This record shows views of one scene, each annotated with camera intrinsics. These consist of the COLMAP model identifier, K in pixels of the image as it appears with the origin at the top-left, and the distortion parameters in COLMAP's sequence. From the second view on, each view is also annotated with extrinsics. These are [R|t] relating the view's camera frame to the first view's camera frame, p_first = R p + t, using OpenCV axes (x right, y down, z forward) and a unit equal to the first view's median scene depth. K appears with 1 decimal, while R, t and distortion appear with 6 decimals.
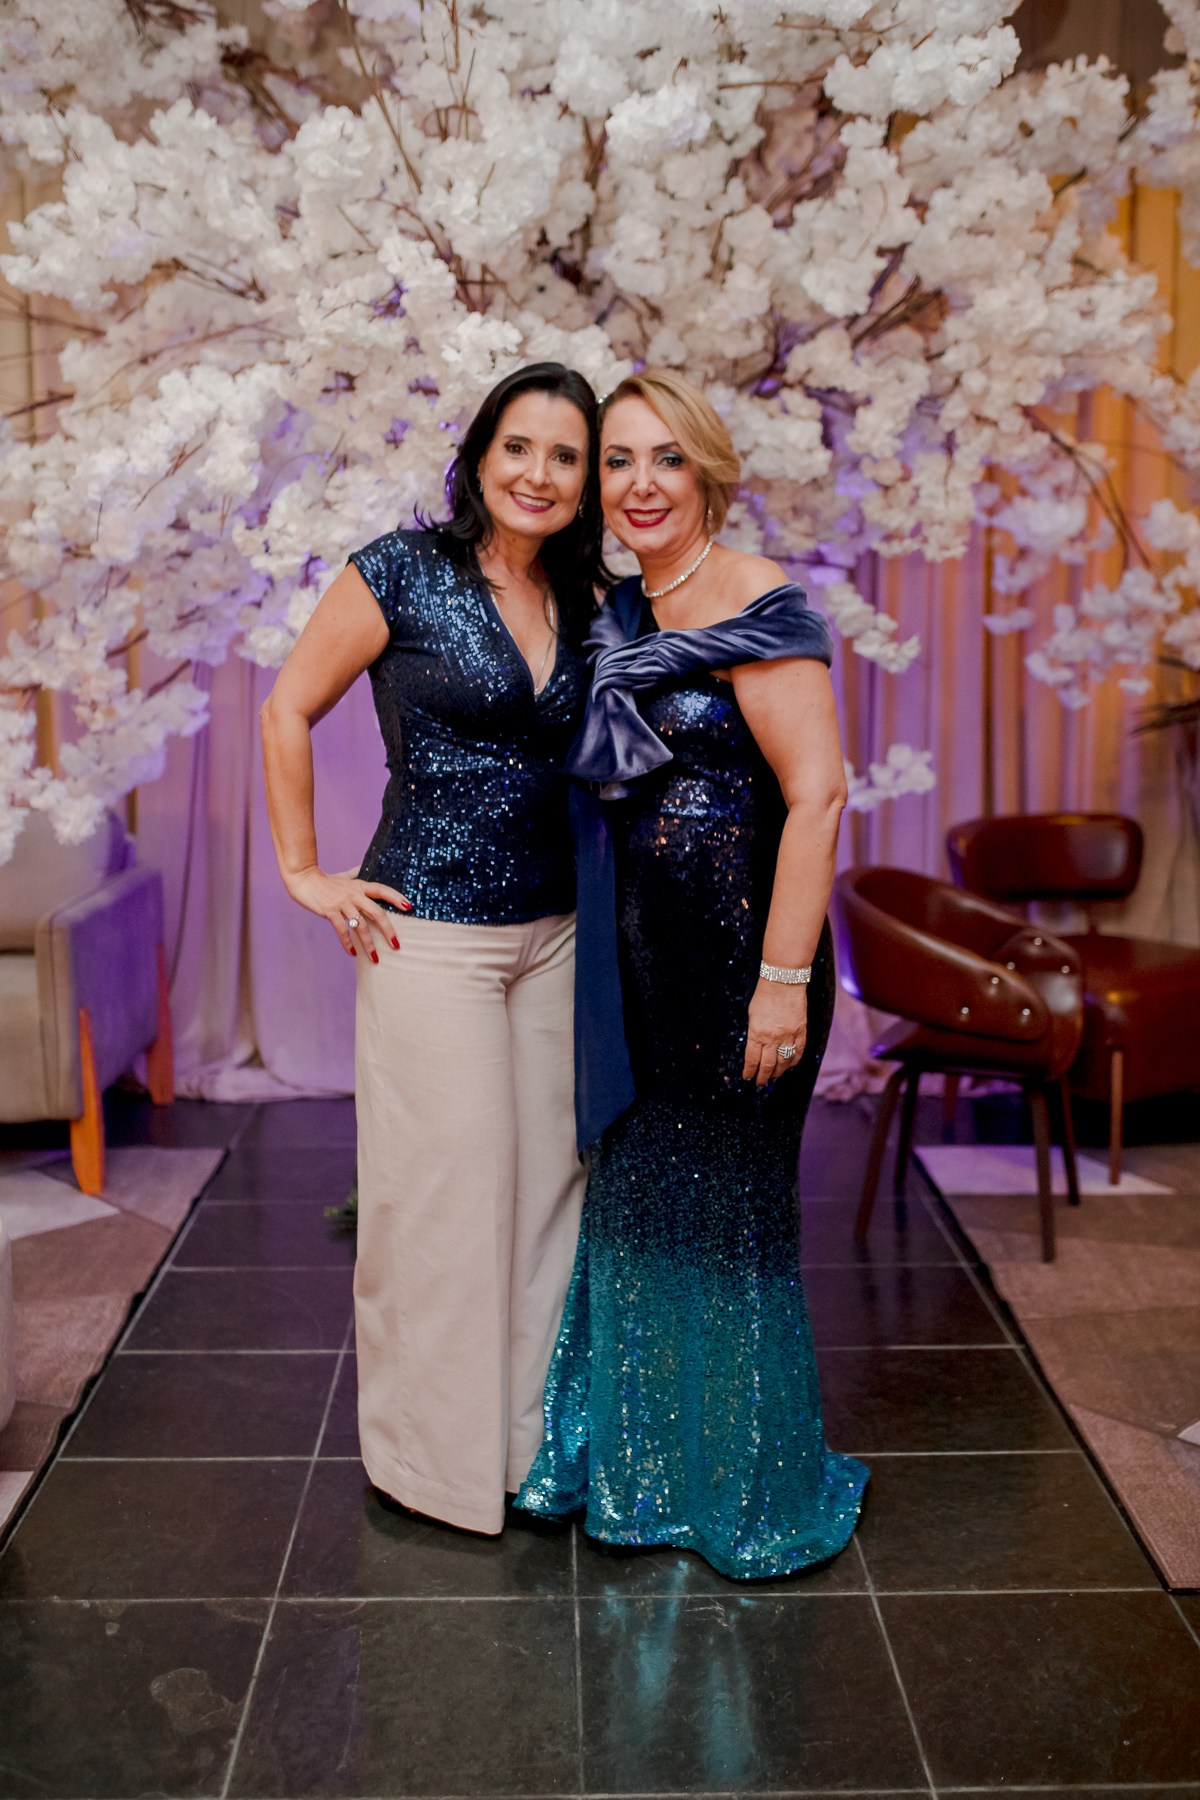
lens RADIAL K [[1829.6, 0, 600.0], [0, 1829.6, 900.0], [0, 0, 1]] dist [-0.077884, 0.145937]
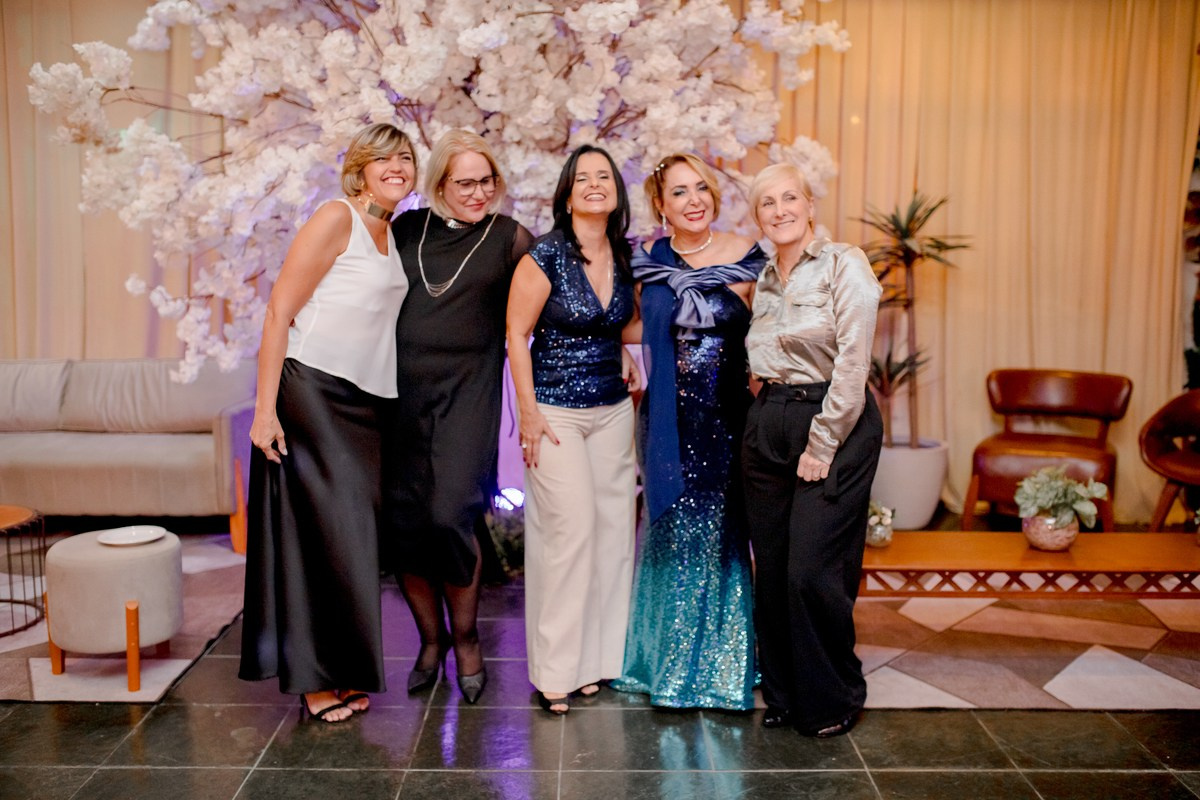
lens RADIAL K [[1165.2, 0, 600.0], [0, 1165.2, 400.0], [0, 0, 1]] dist [-0.071616, 0.122992]
pose [[0.999803, 0.006476, -0.018787, 0.172836], [-0.007101, 0.999417, -0.033408, 0.045989], [0.018559, 0.033534, 0.999265, -0.325935]]
